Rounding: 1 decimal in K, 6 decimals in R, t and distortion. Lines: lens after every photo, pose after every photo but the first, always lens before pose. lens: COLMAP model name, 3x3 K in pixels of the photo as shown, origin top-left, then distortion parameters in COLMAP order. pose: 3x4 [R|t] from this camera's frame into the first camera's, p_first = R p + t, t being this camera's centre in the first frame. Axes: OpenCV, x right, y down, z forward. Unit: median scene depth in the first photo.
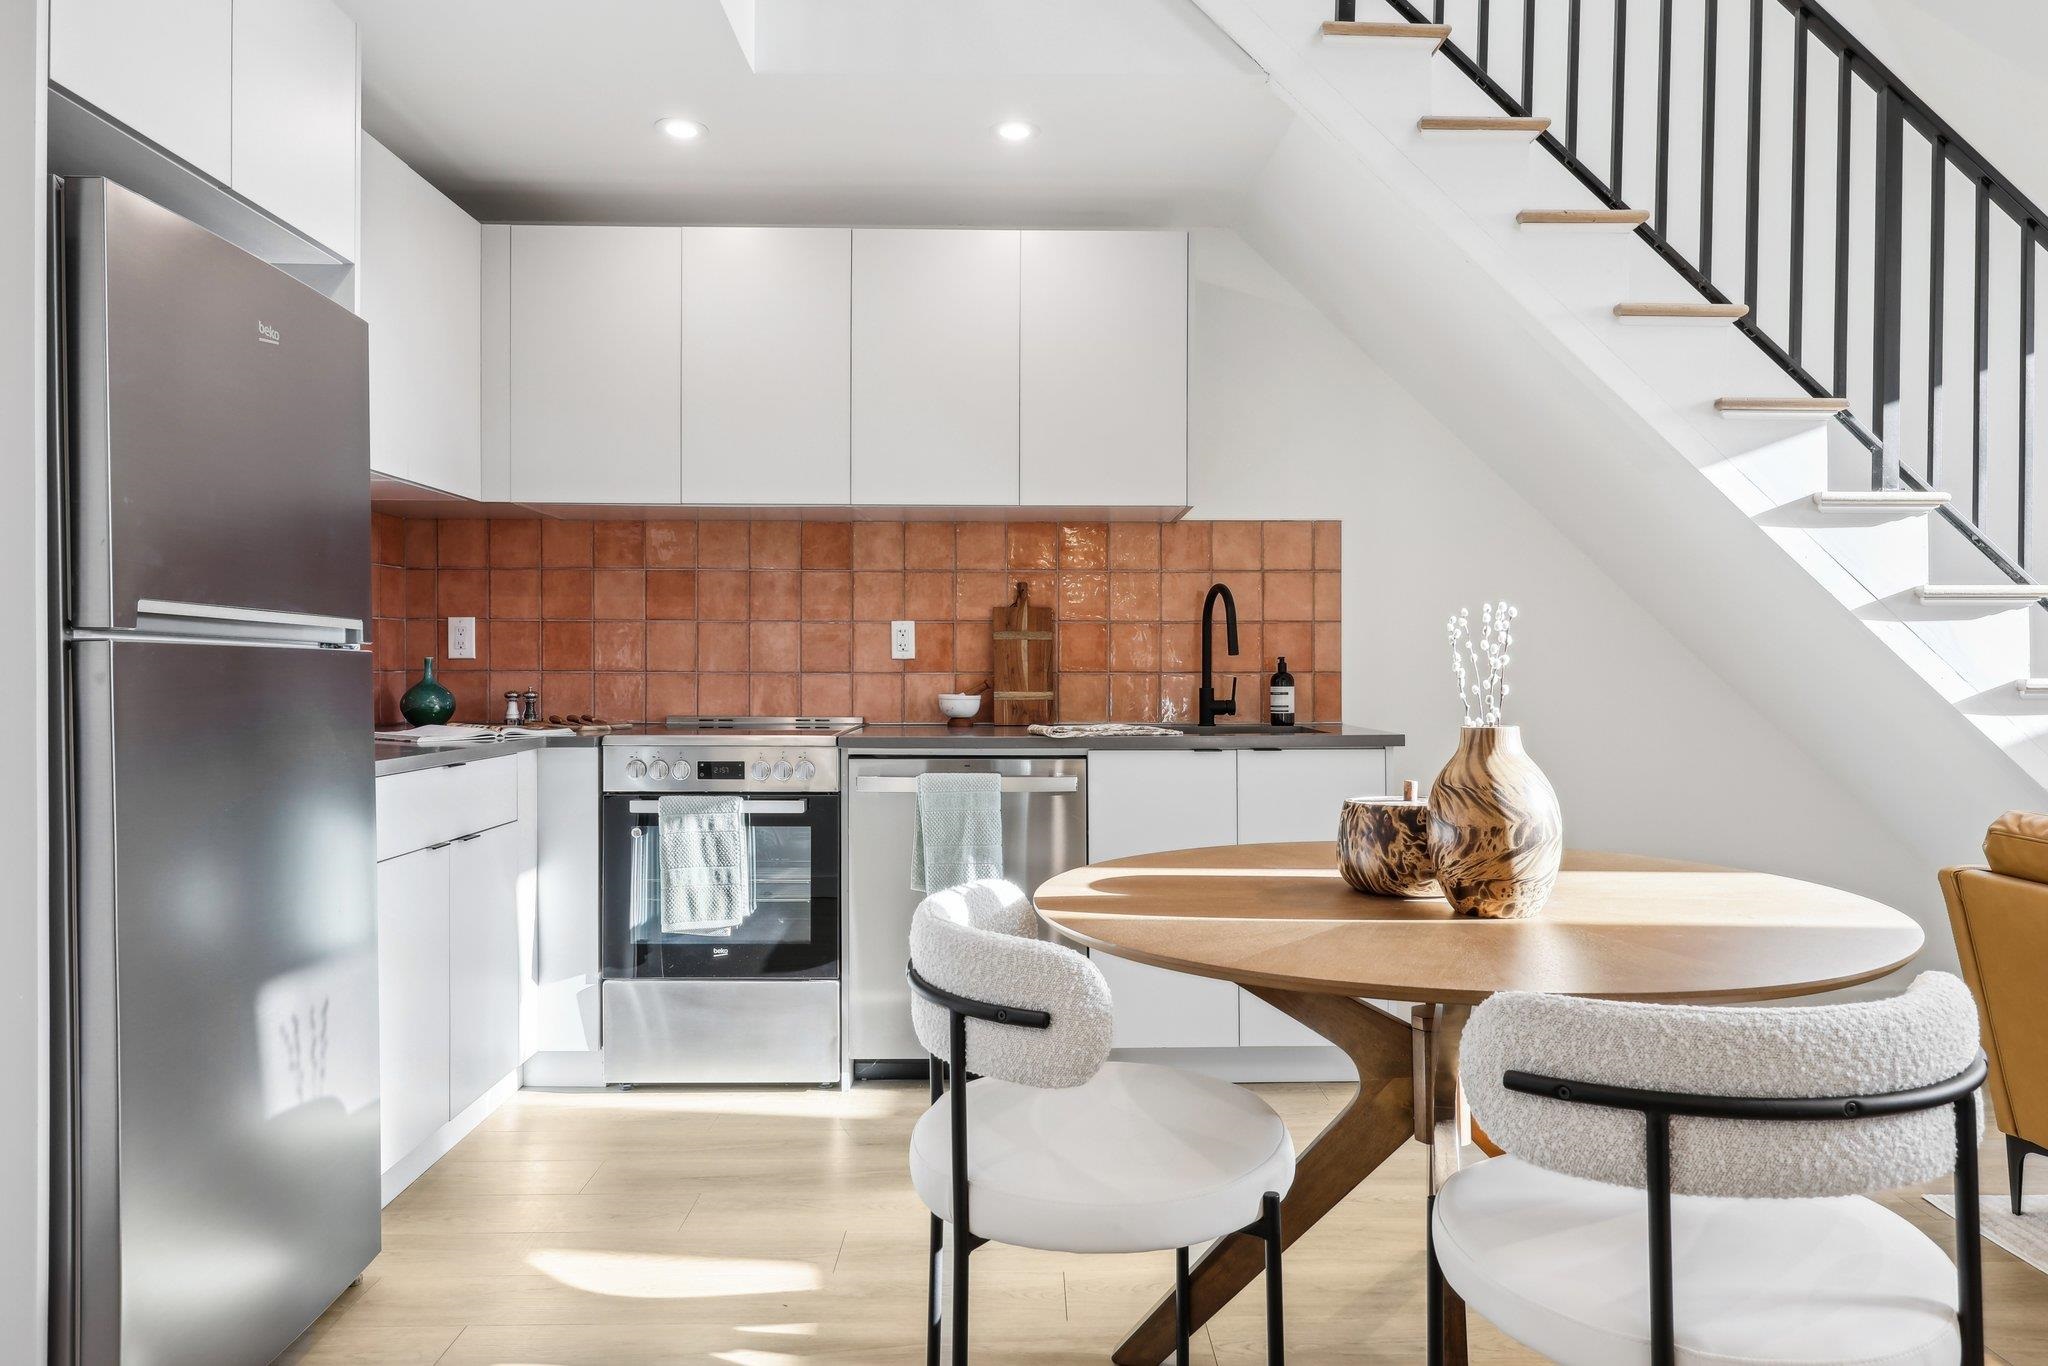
lens RADIAL K [[1285.5, 0, 1030.9], [0, 1285.5, 685.1], [0, 0, 1]] dist [0.009159, 0.000508]
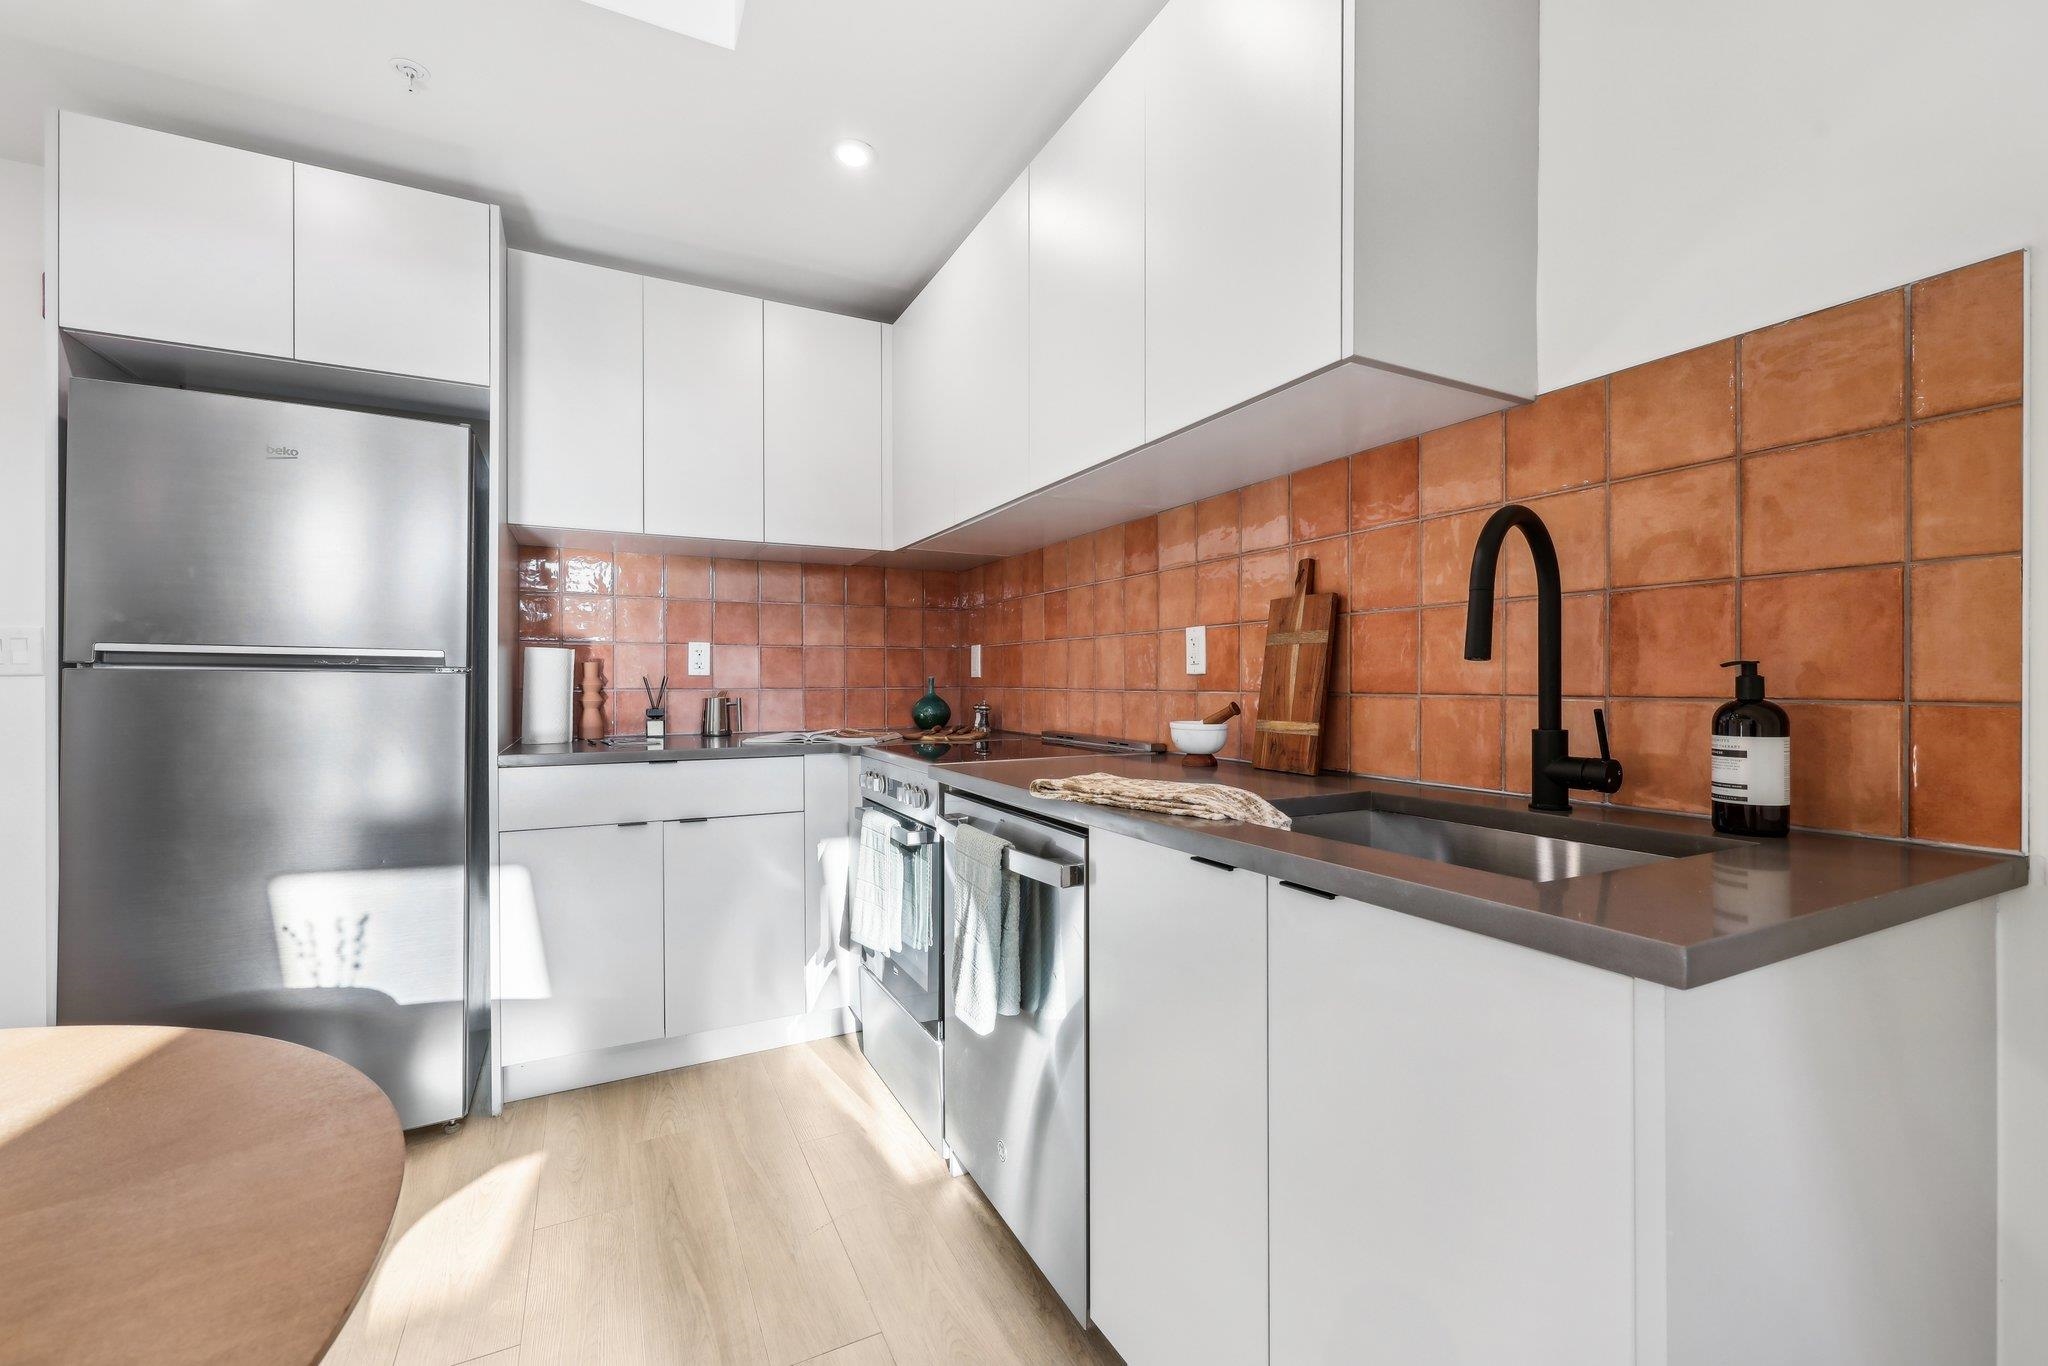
lens RADIAL K [[863.7, 0, 994.3], [0, 863.7, 680.1], [0, 0, 1]] dist [-0.002688, 0.000150]
pose [[0.417681, -0.002914, -0.908589, 0.333432], [-0.015172, 0.999833, -0.010181, -0.009597], [0.908467, 0.018037, 0.417567, 0.664733]]
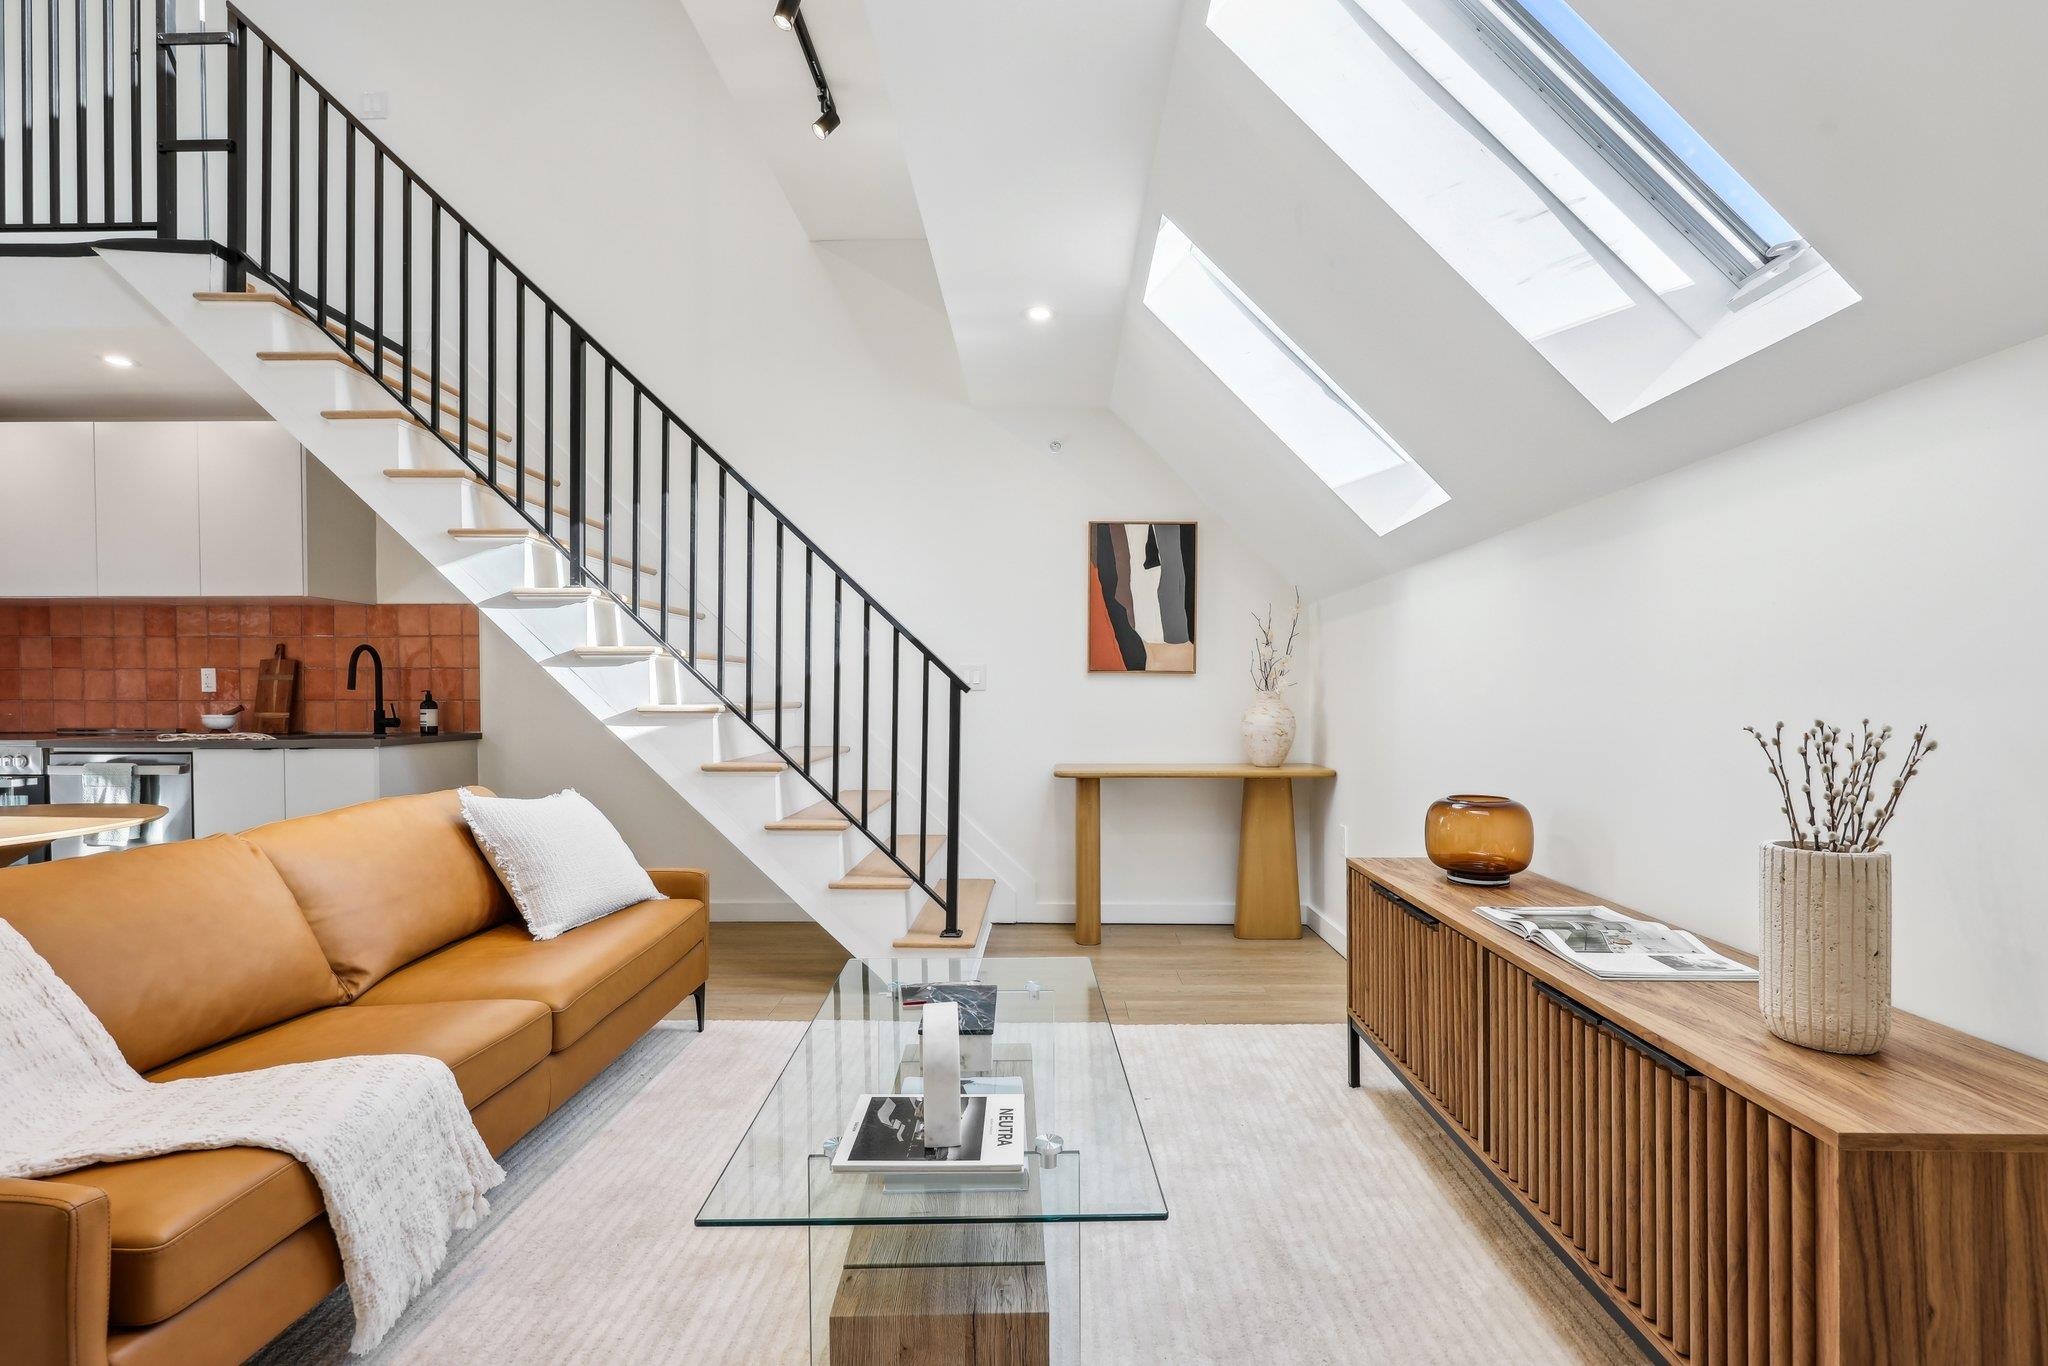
lens RADIAL K [[863.7, 0, 1059.9], [0, 863.7, 720.4], [0, 0, 1]] dist [-0.002688, 0.000150]
pose [[0.999800, -0.001412, -0.019969, 0.974550], [0.001632, 0.999938, 0.011049, 0.004209], [0.019952, -0.011079, 0.999740, -0.044278]]
